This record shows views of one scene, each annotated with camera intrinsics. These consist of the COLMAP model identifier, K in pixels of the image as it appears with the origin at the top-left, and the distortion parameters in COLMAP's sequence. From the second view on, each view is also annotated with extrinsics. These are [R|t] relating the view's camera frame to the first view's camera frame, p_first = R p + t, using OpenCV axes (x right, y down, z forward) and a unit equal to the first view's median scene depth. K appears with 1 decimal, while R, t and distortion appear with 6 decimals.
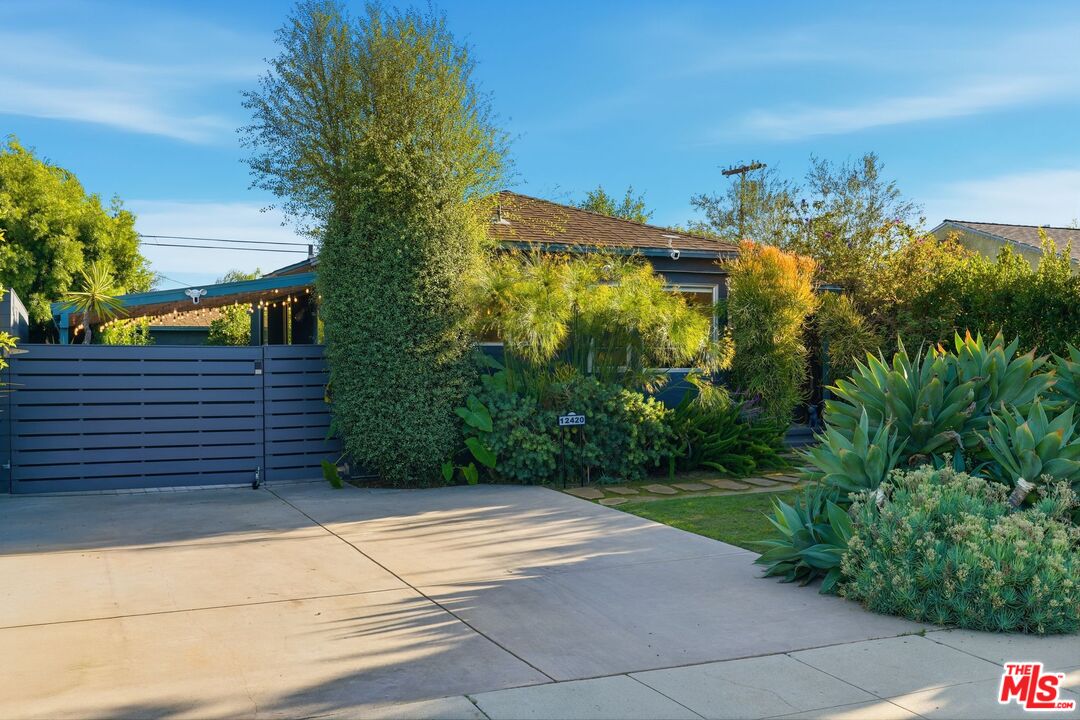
lens RADIAL K [[940.4, 0, 533.7], [0, 940.4, 361.2], [0, 0, 1]] dist [0.001806, 0.001580]
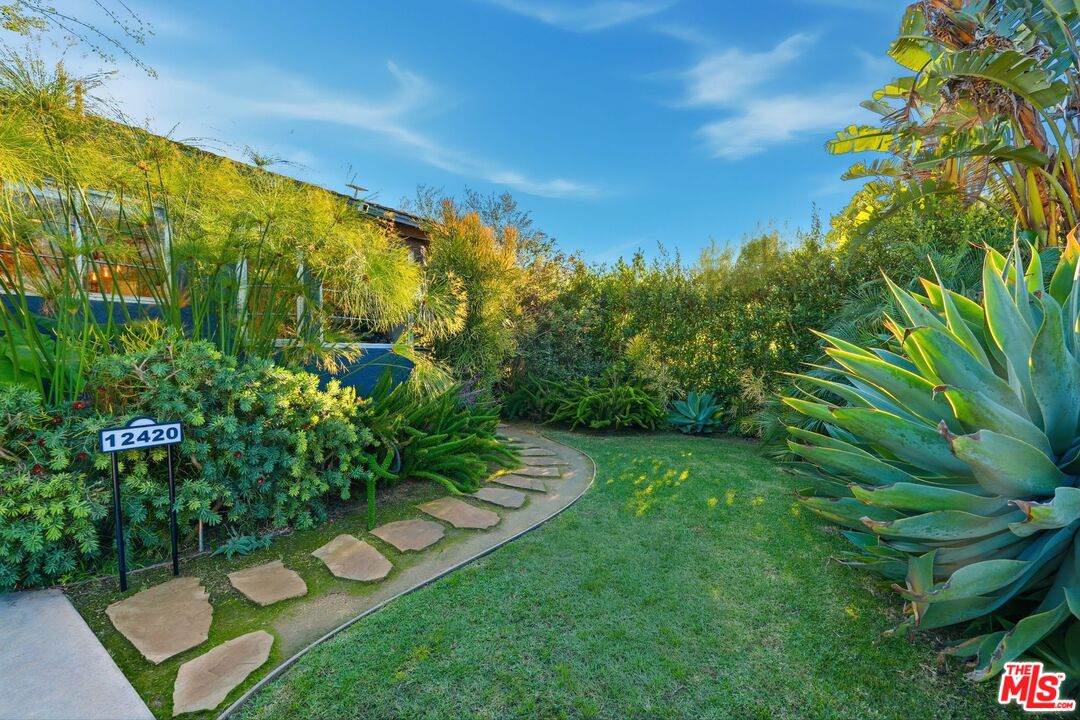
lens RADIAL K [[477.0, 0, 540.9], [0, 477.0, 359.2], [0, 0, 1]] dist [0.005146, -0.000304]
pose [[0.858459, -0.004070, 0.512867, 0.083928], [0.005136, 0.999987, -0.000661, 0.026015], [-0.512857, 0.003202, 0.858468, 0.683487]]
